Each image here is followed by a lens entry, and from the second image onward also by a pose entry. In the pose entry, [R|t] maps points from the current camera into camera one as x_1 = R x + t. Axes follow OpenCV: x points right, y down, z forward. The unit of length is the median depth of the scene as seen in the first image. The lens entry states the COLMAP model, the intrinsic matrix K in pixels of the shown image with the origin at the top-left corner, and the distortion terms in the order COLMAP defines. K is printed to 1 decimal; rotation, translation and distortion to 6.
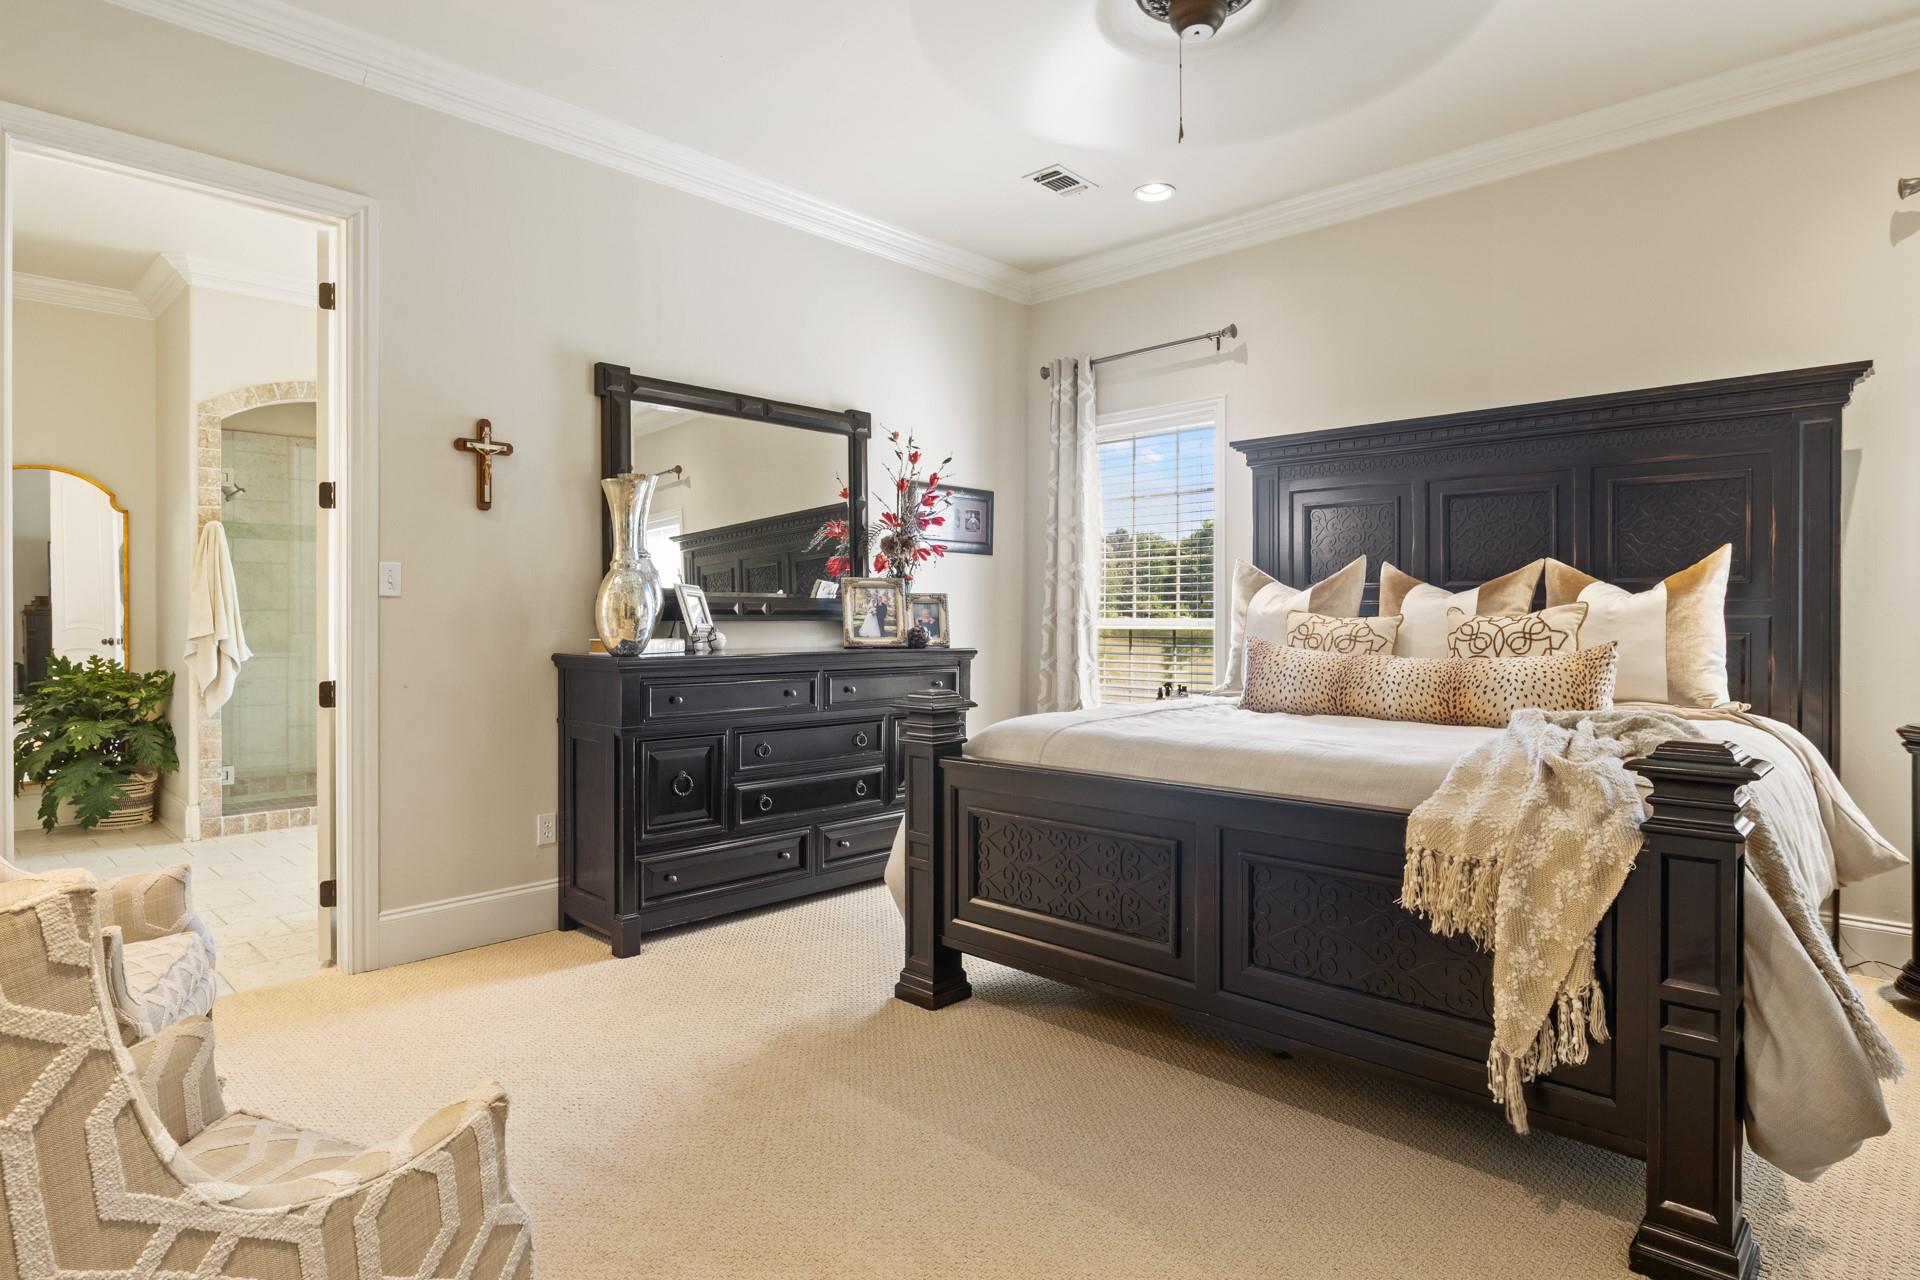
lens RADIAL K [[1049.2, 0, 957.6], [0, 1049.2, 628.8], [0, 0, 1]] dist [-0.003284, -0.000322]
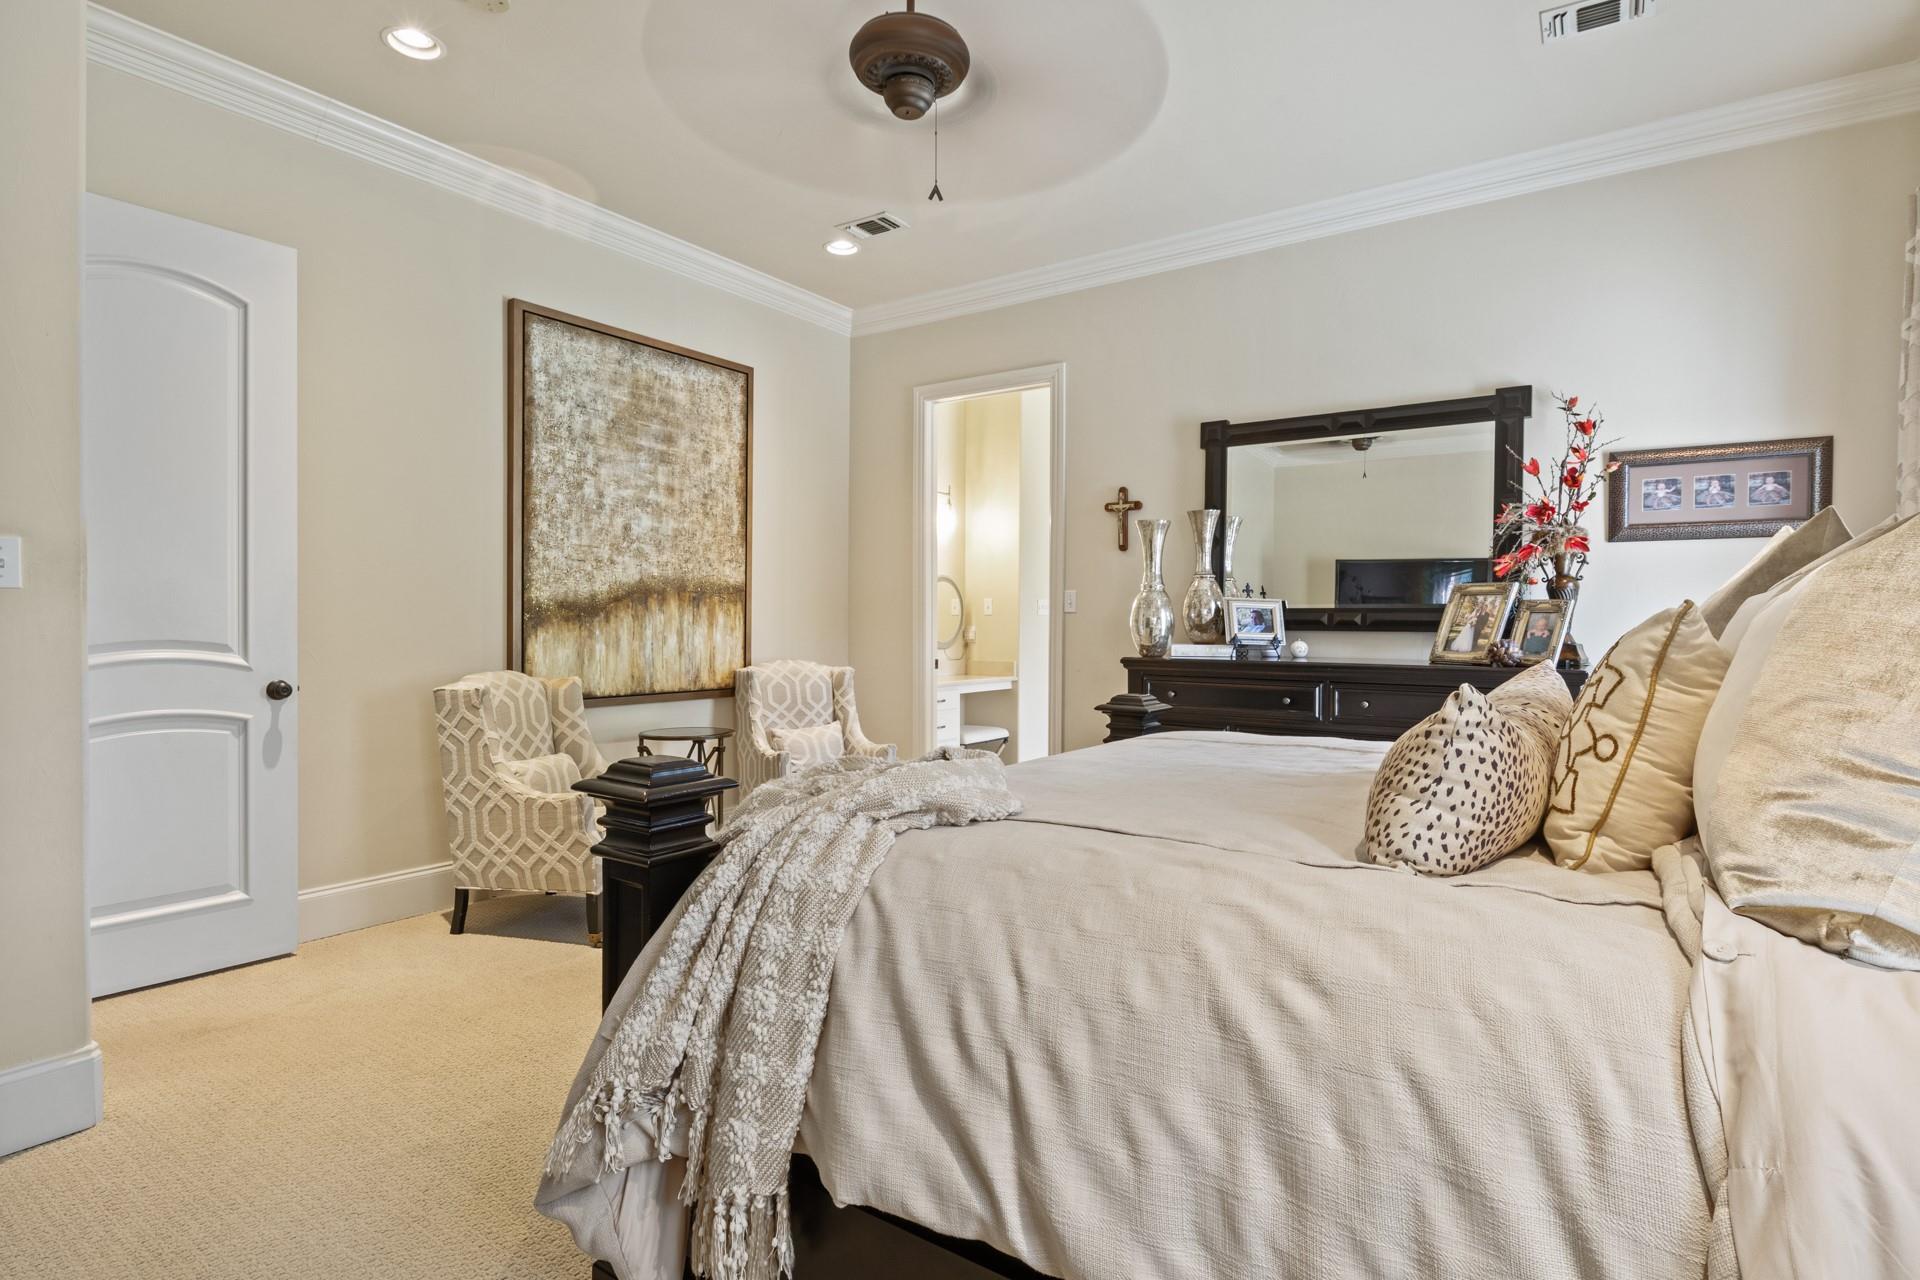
lens RADIAL K [[991.1, 0, 958.8], [0, 991.1, 638.0], [0, 0, 1]] dist [0.002060, 0.000497]
pose [[0.149896, 0.017713, -0.988543, 0.777442], [-0.016098, 0.999751, 0.015473, -0.010697], [0.988571, 0.013594, 0.150144, 0.529981]]
